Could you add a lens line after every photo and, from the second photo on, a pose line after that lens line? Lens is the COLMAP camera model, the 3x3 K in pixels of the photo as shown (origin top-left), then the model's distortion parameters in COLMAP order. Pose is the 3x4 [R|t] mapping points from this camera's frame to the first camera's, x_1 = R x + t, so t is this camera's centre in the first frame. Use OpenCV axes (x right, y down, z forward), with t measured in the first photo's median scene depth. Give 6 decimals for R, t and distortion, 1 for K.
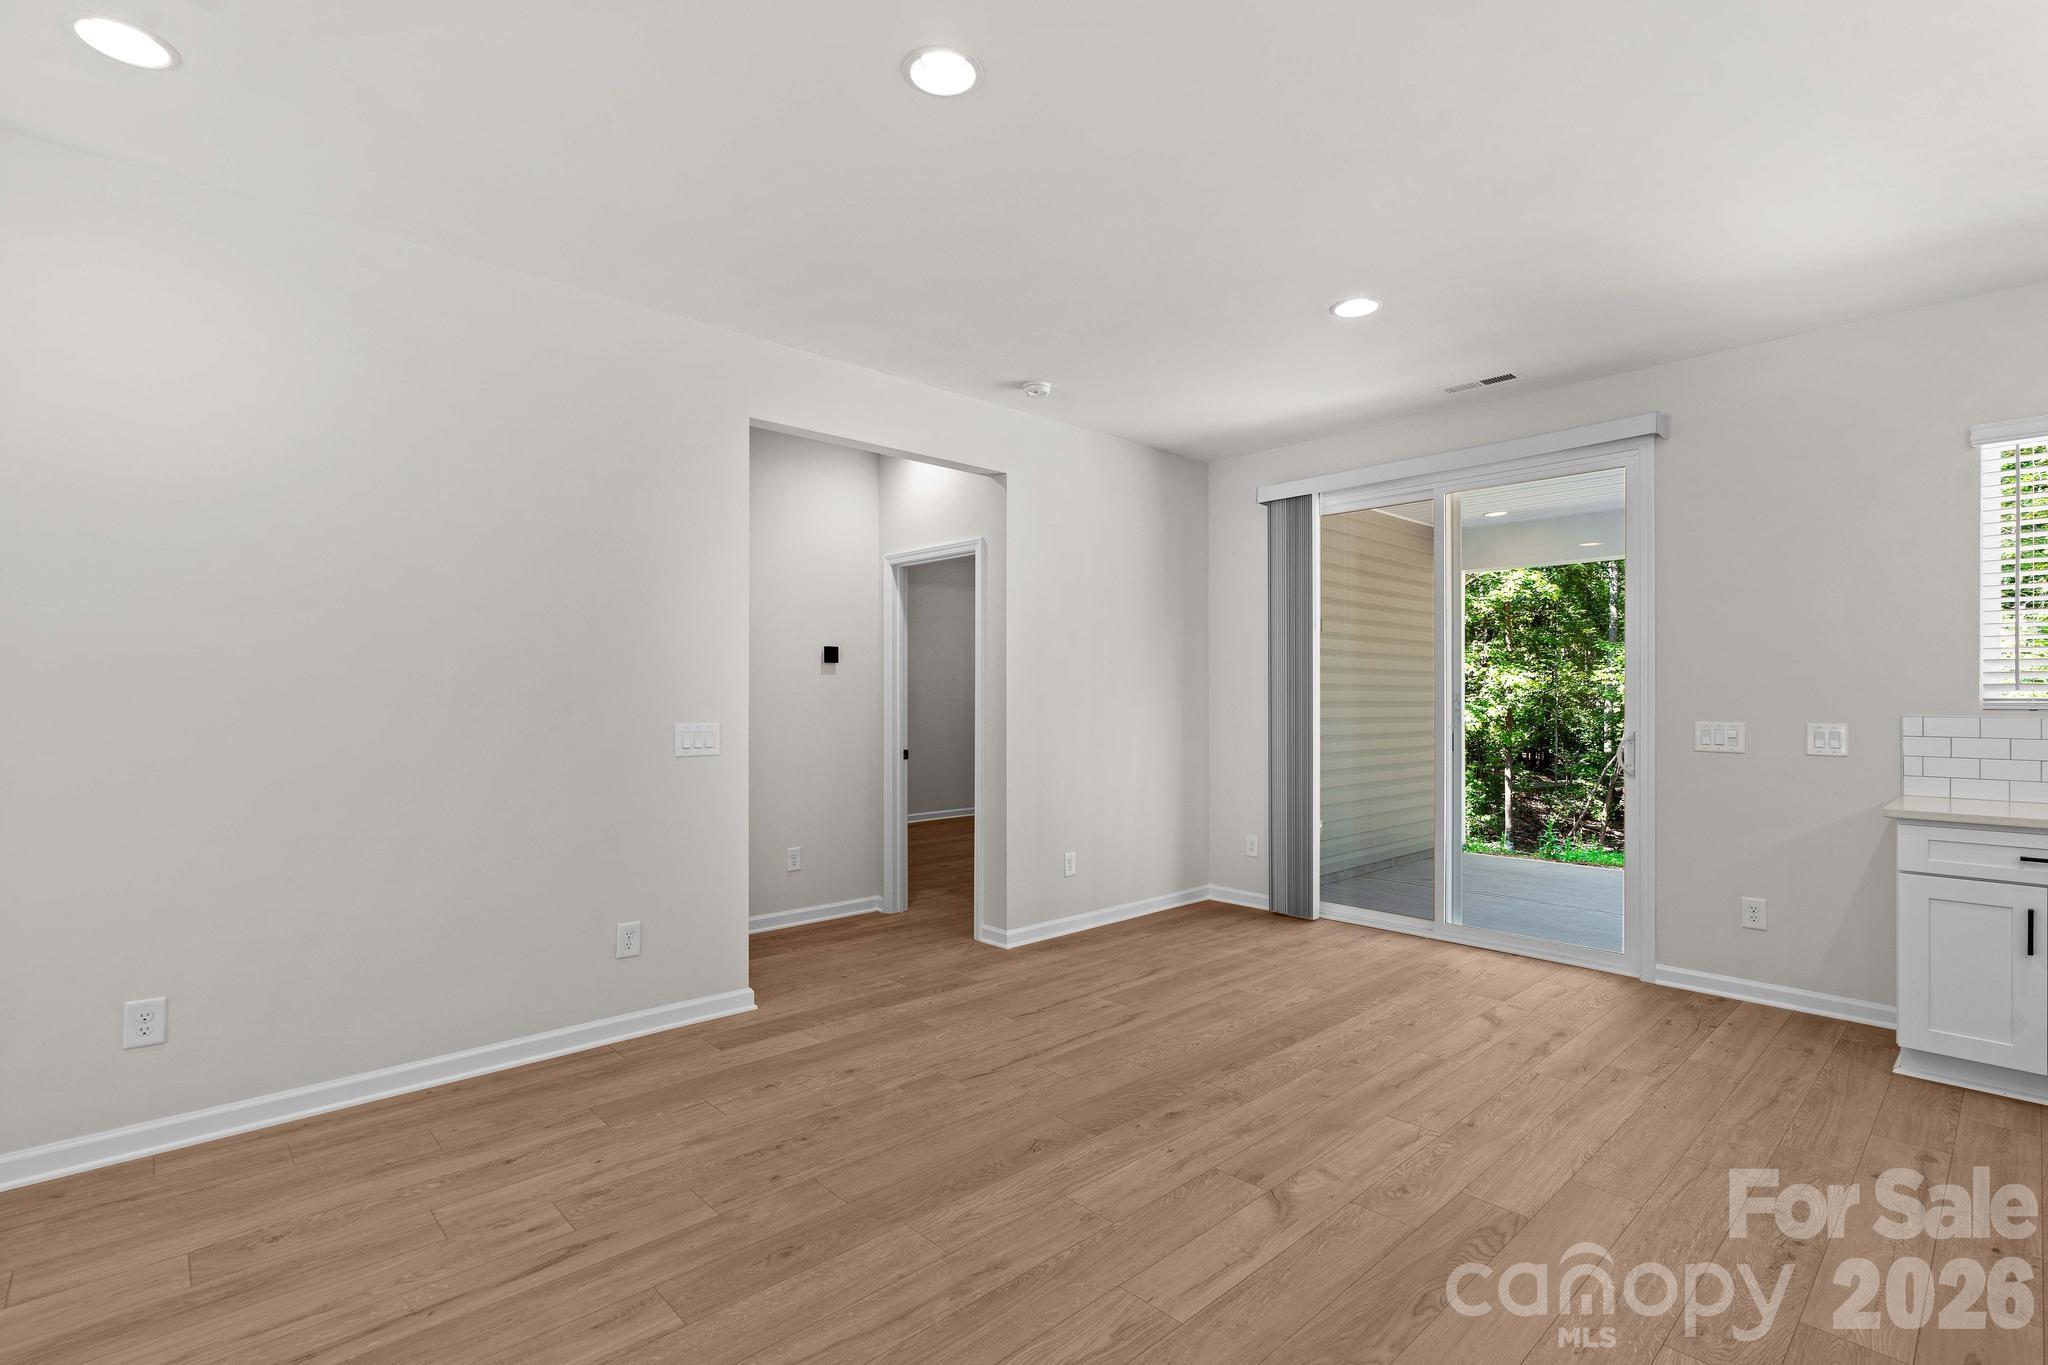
lens RADIAL K [[939.8, 0, 1021.9], [0, 939.8, 696.2], [0, 0, 1]] dist [0.000454, -0.000278]
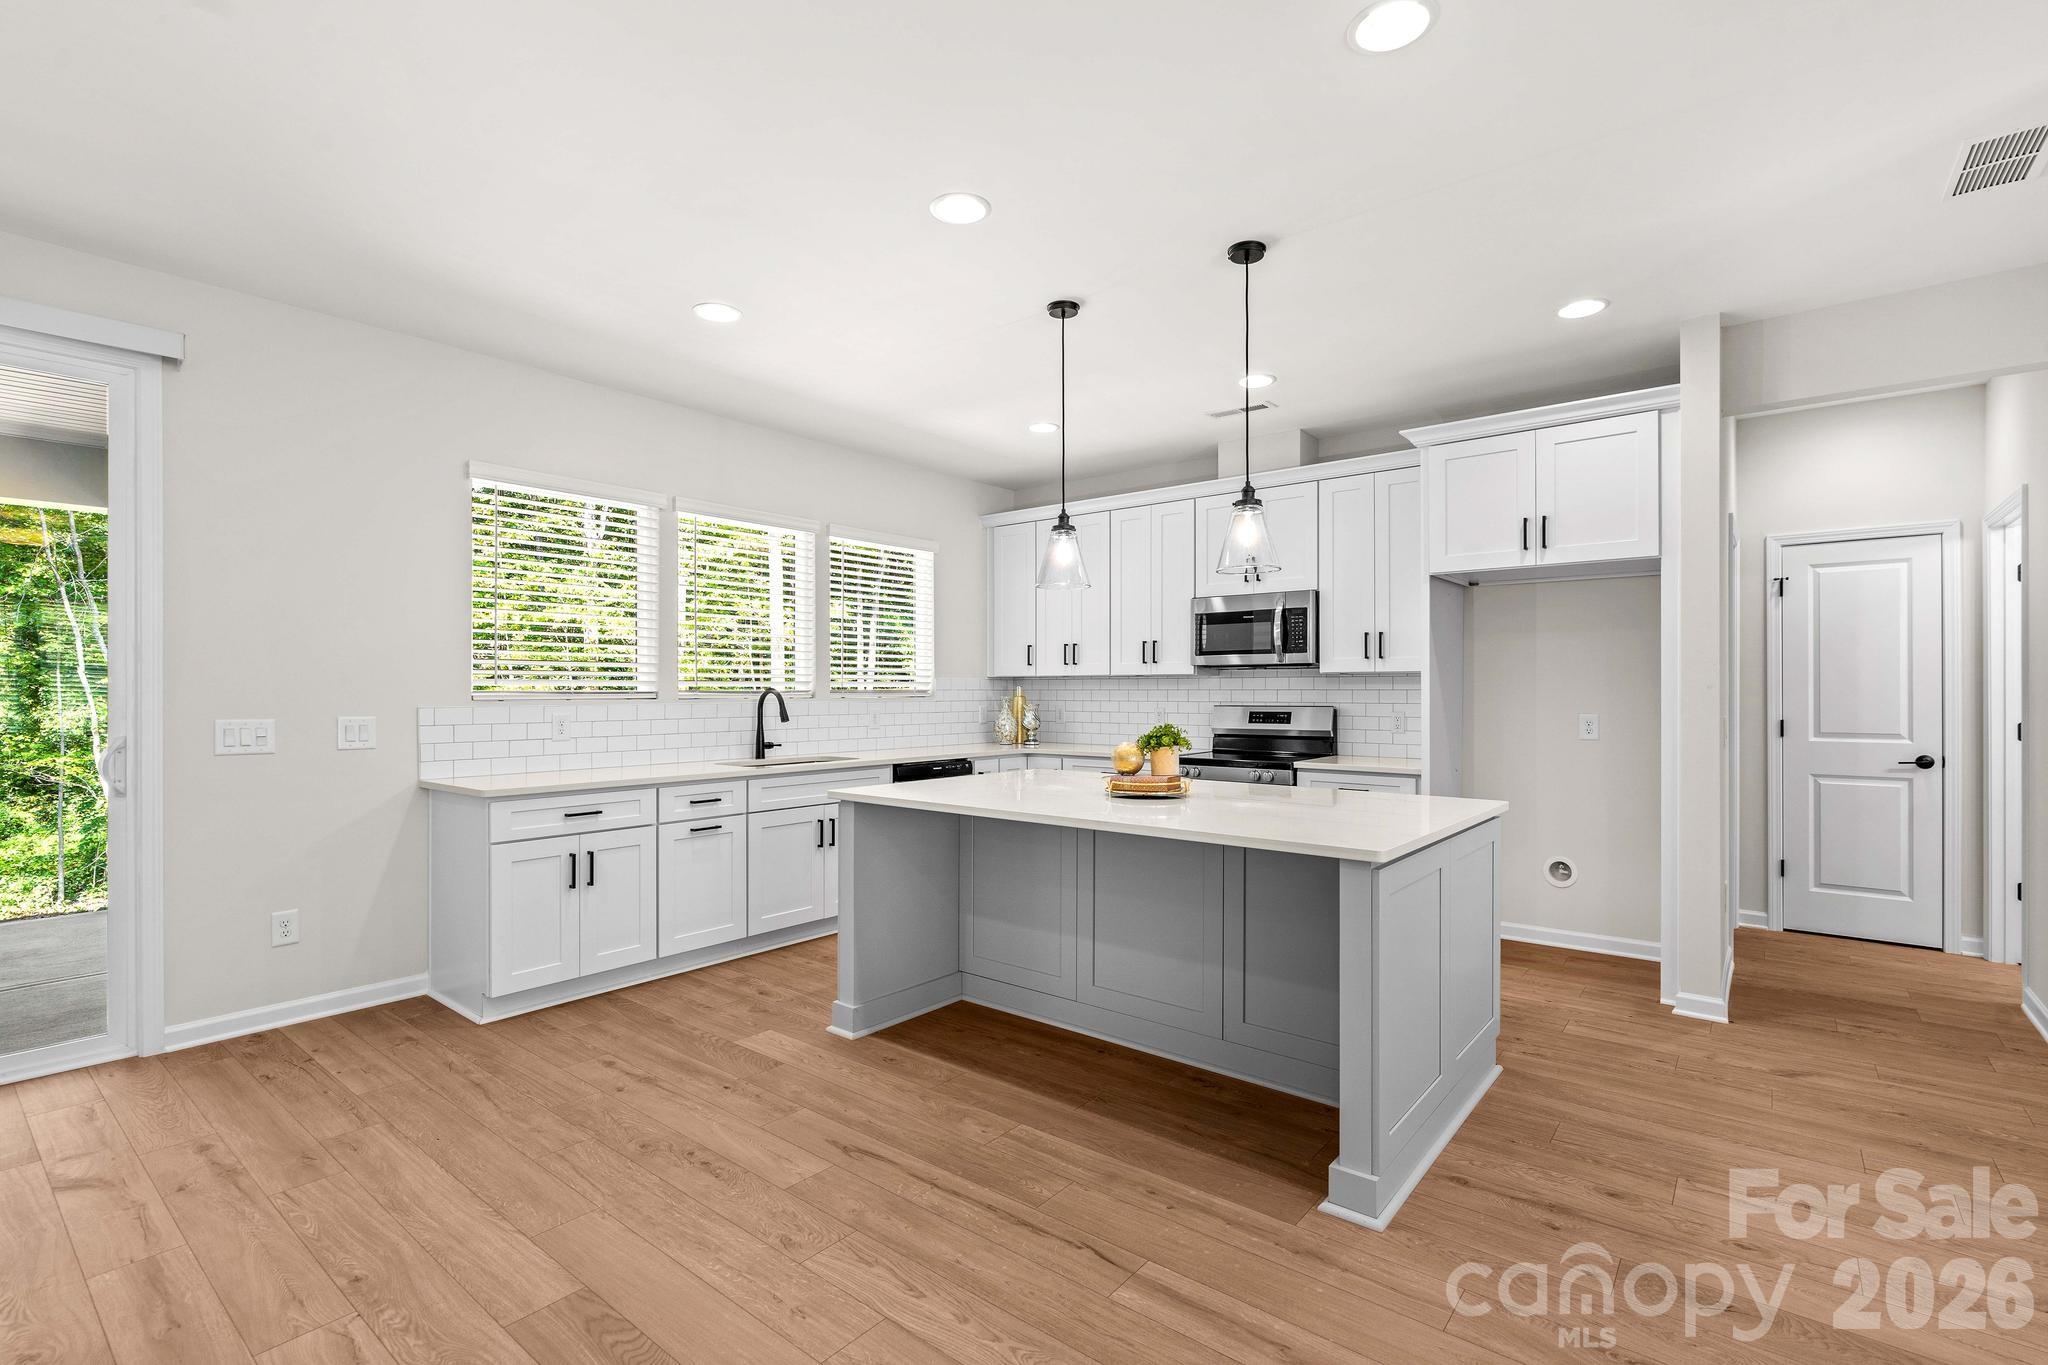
lens RADIAL K [[939.8, 0, 1021.4], [0, 939.8, 685.8], [0, 0, 1]] dist [-0.001012, -0.000351]
pose [[-0.144030, 0.000619, 0.989573, -0.286705], [-0.002289, 0.999997, -0.000959, -0.005820], [-0.989571, -0.002404, -0.144028, 0.535413]]
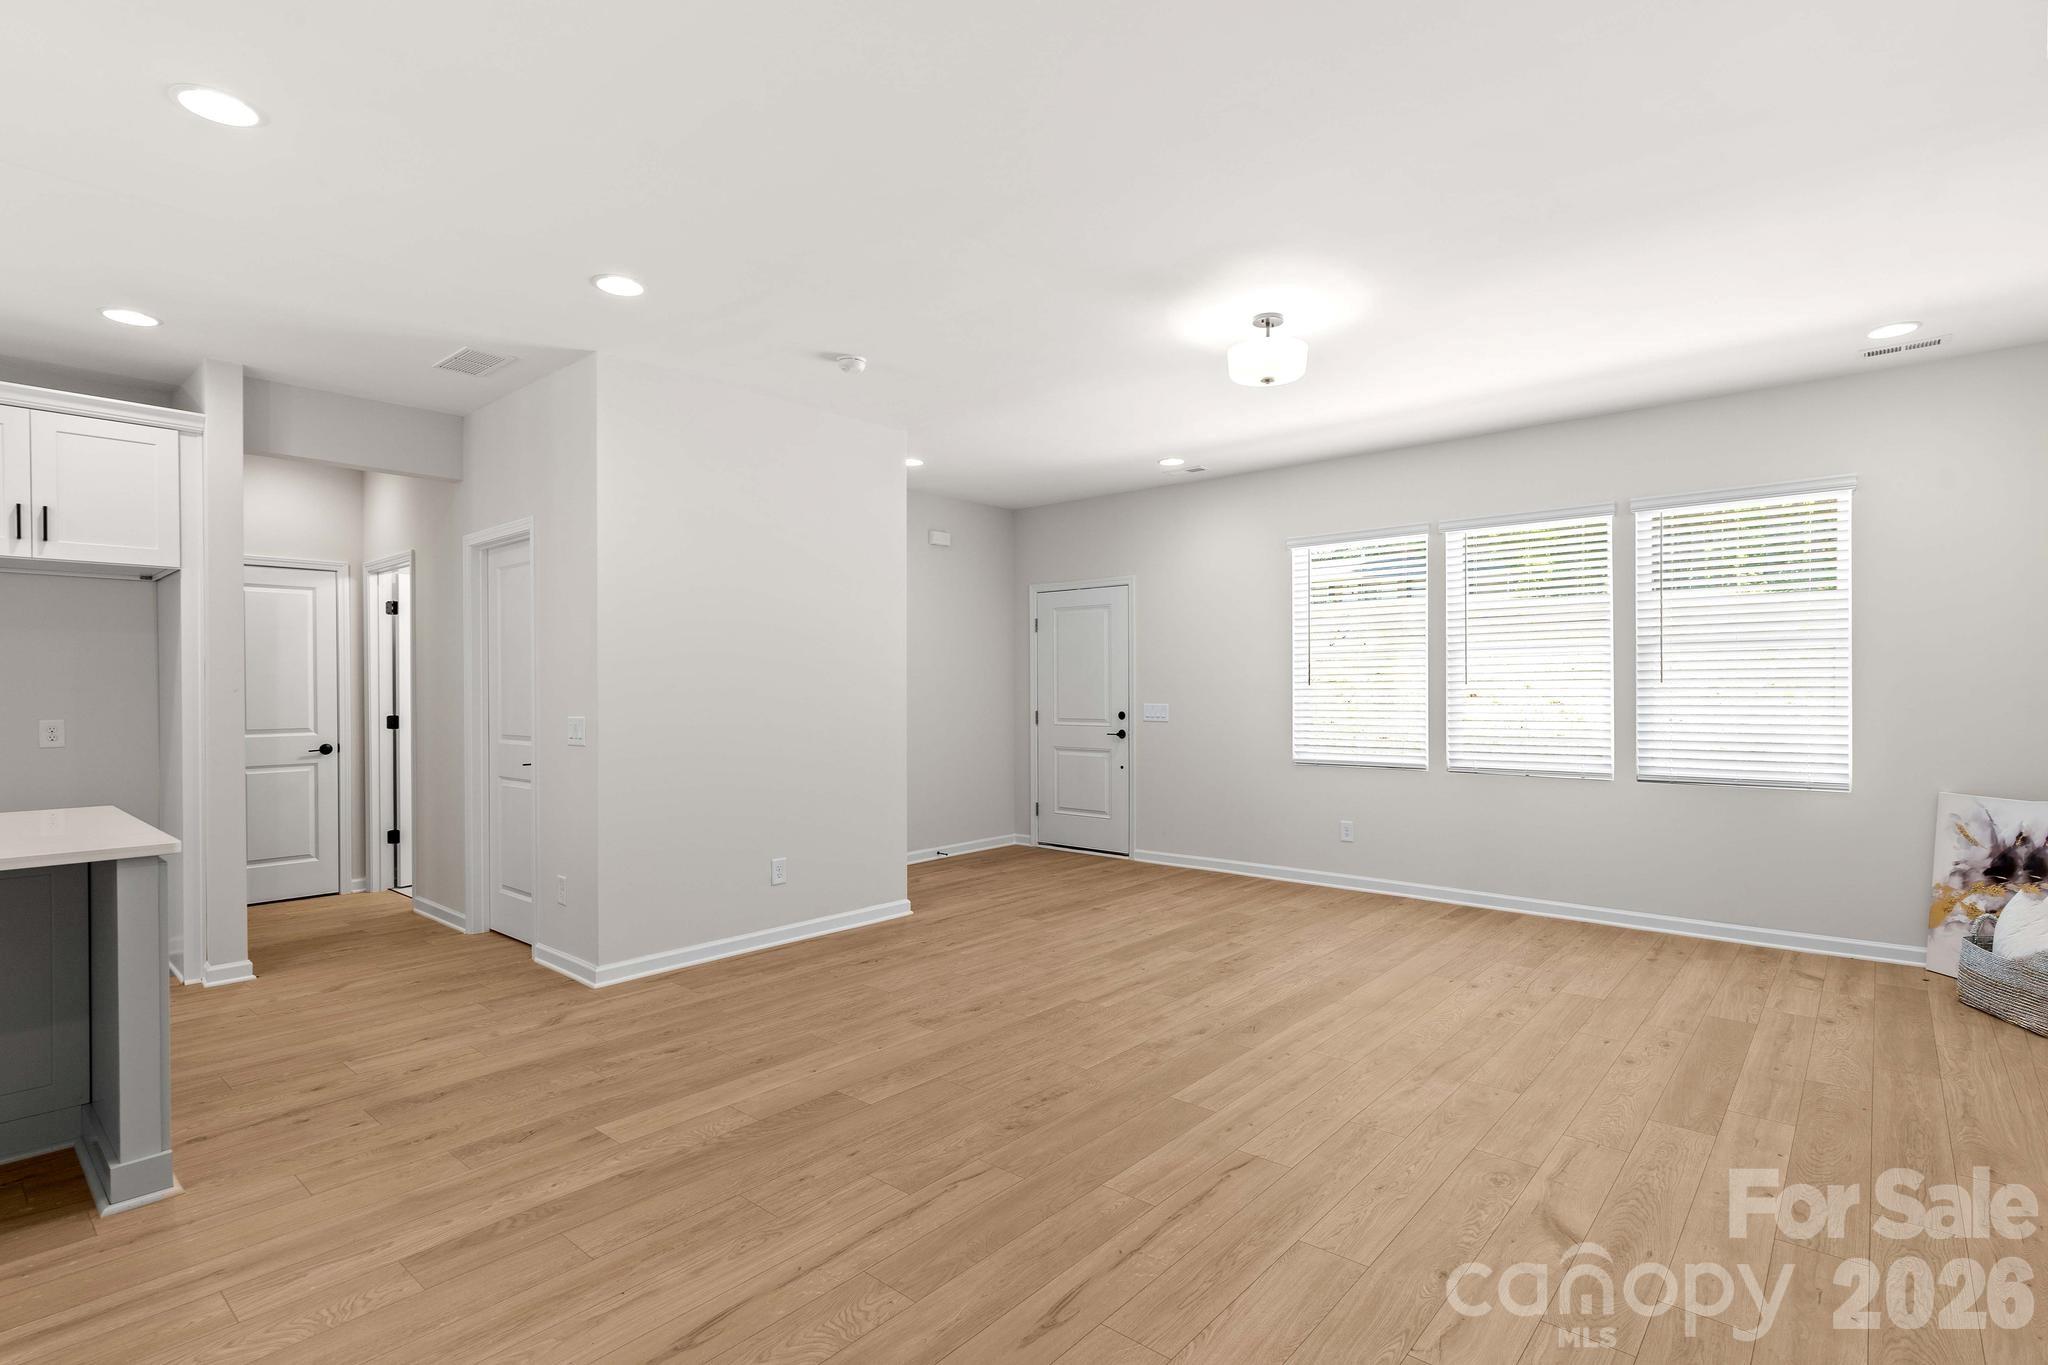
lens RADIAL K [[983.2, 0, 1049.9], [0, 983.2, 695.1], [0, 0, 1]] dist [-0.001962, 0.000616]
pose [[-0.992768, 0.002697, -0.120019, -0.231932], [0.002183, 0.999988, 0.004411, -0.004116], [0.120030, 0.004117, -0.992762, 1.051949]]
